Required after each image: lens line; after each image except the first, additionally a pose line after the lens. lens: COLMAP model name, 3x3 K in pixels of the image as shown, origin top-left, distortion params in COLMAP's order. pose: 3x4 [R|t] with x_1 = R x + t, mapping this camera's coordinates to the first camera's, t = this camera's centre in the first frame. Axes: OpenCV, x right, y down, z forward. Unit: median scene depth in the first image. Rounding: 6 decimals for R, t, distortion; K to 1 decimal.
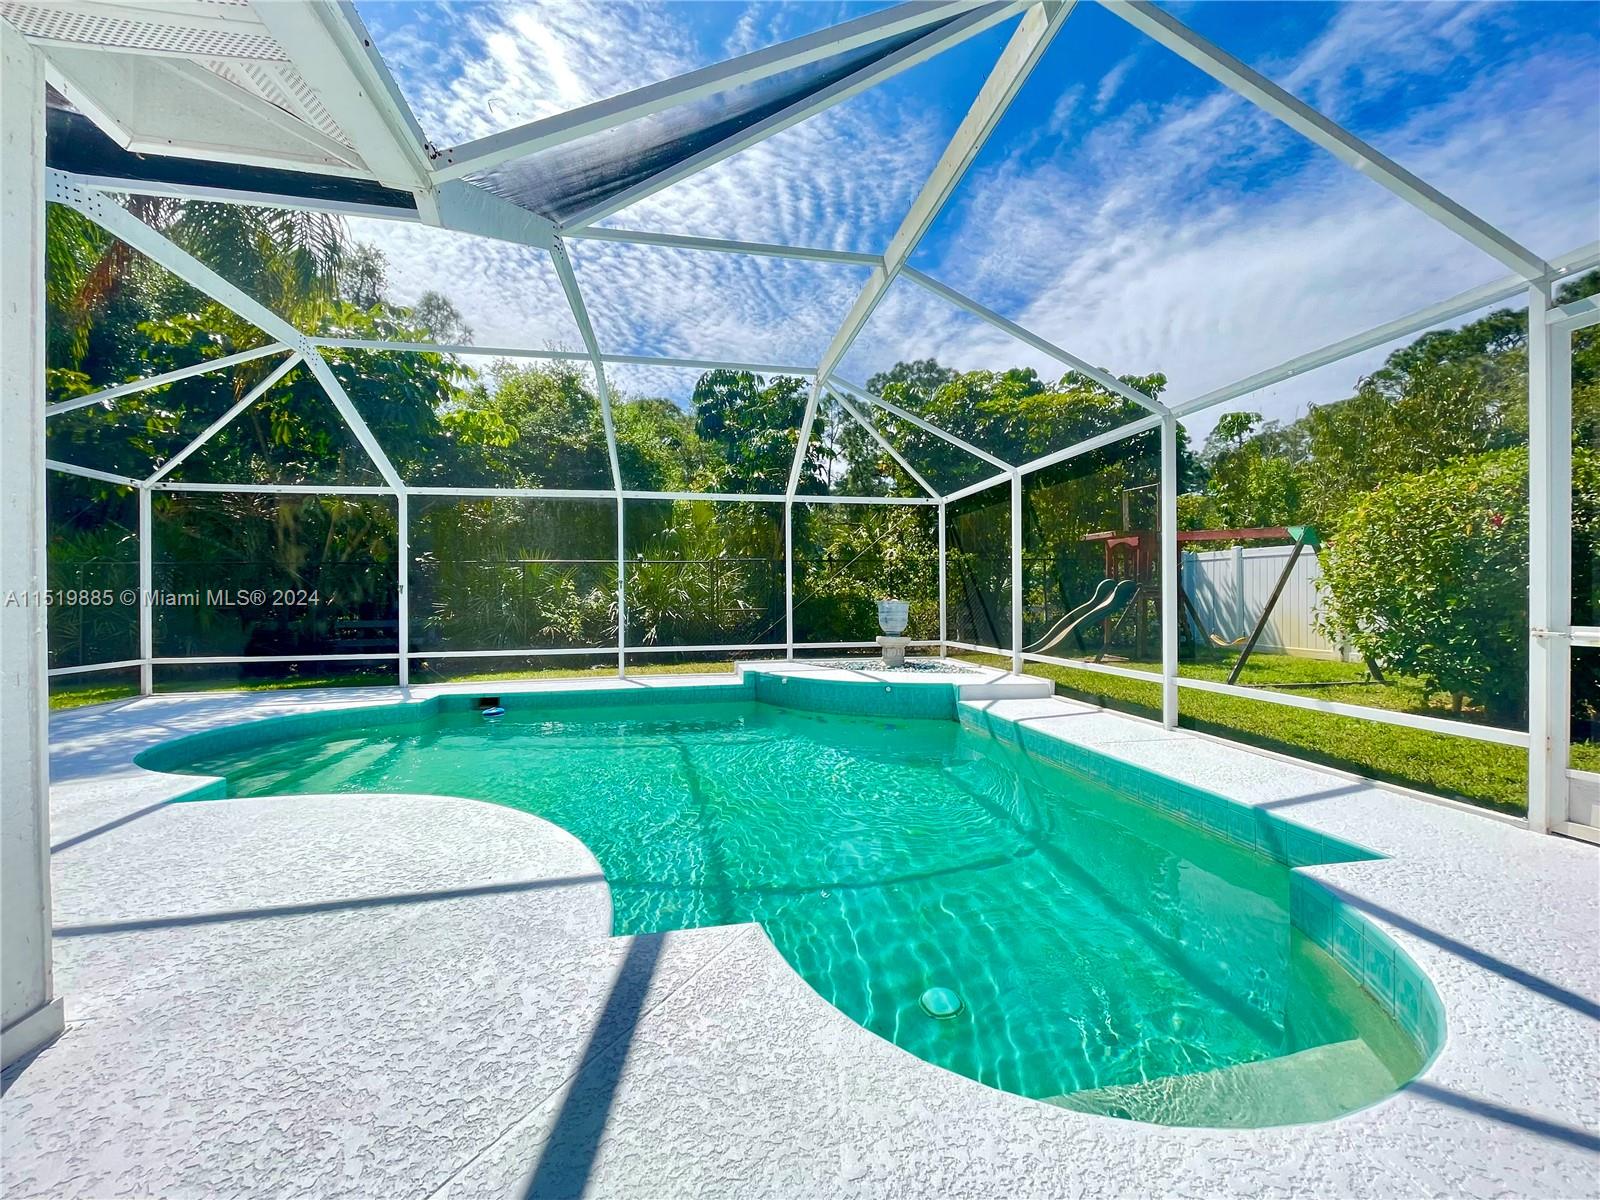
lens RADIAL K [[643.4, 0, 802.6], [0, 643.4, 600.7], [0, 0, 1]] dist [-0.003020, -0.000852]
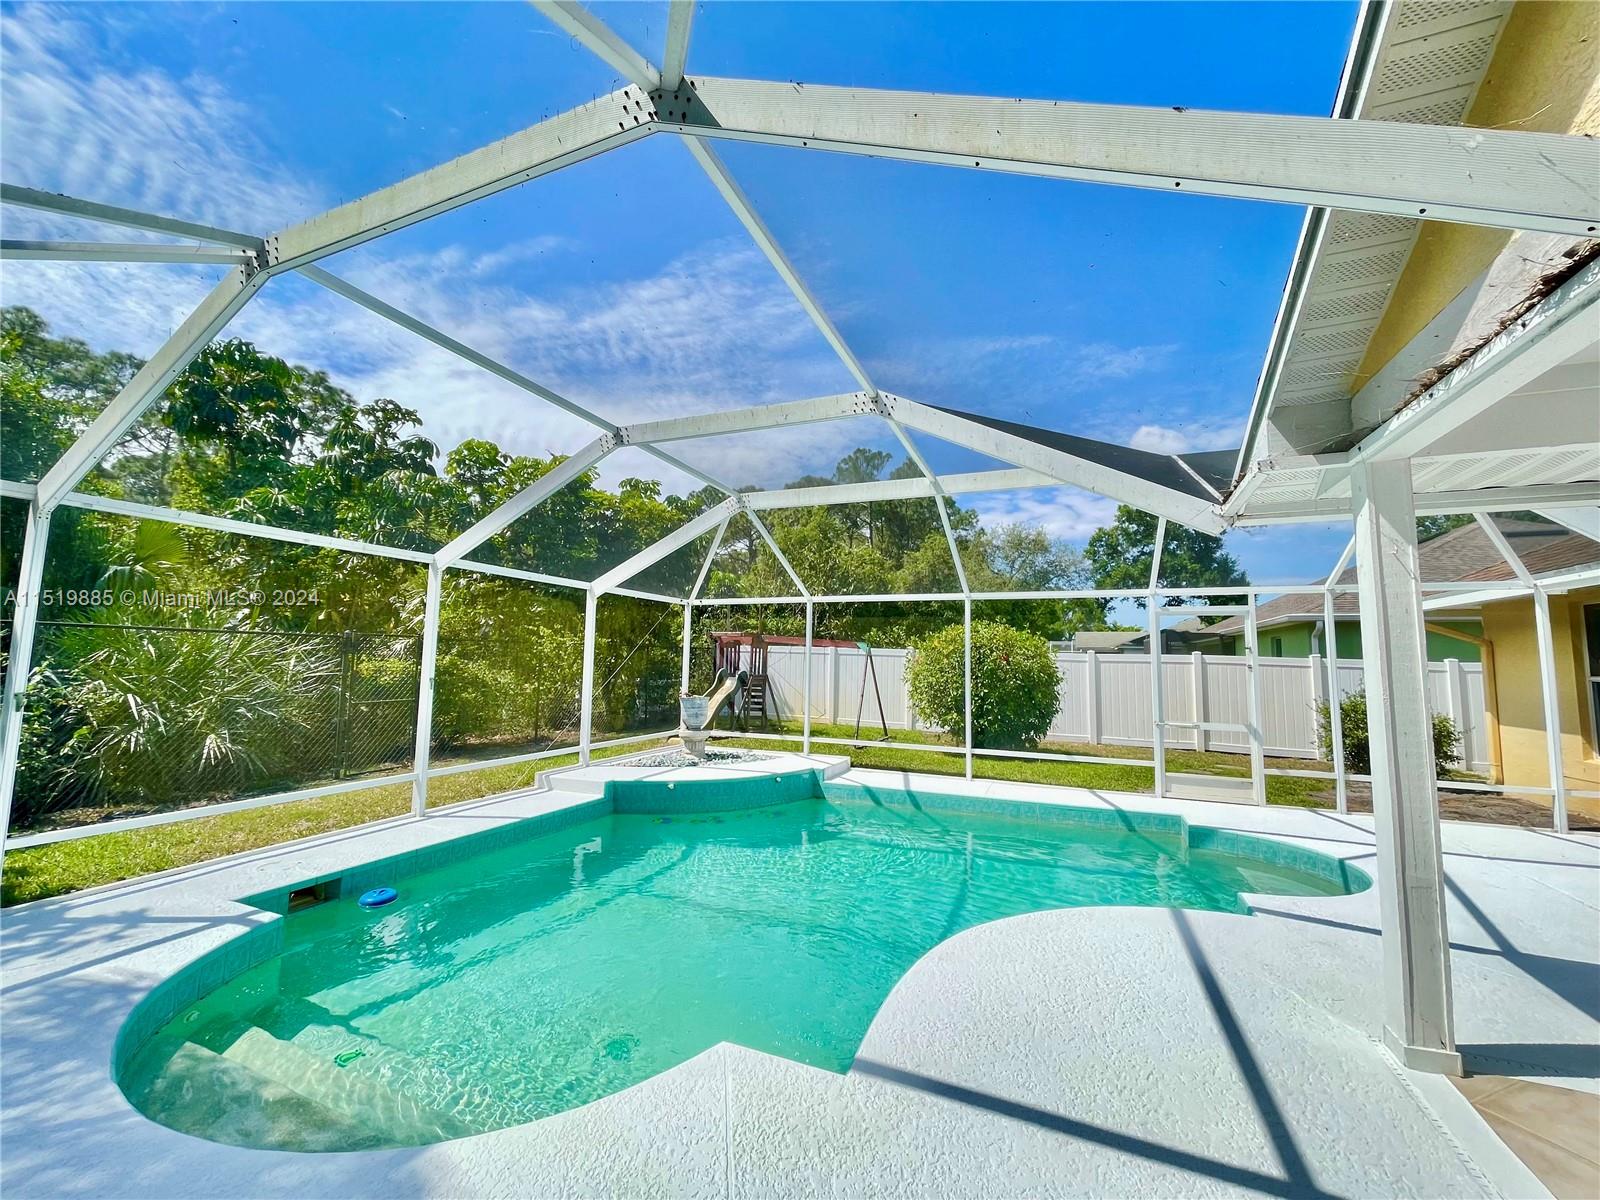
lens RADIAL K [[643.4, 0, 806.6], [0, 643.4, 599.2], [0, 0, 1]] dist [-0.003020, -0.000852]
pose [[0.532979, 0.101744, 0.839989, -0.873286], [-0.021505, 0.994052, -0.106760, -0.066189], [-0.845855, 0.038837, 0.531997, 0.334871]]
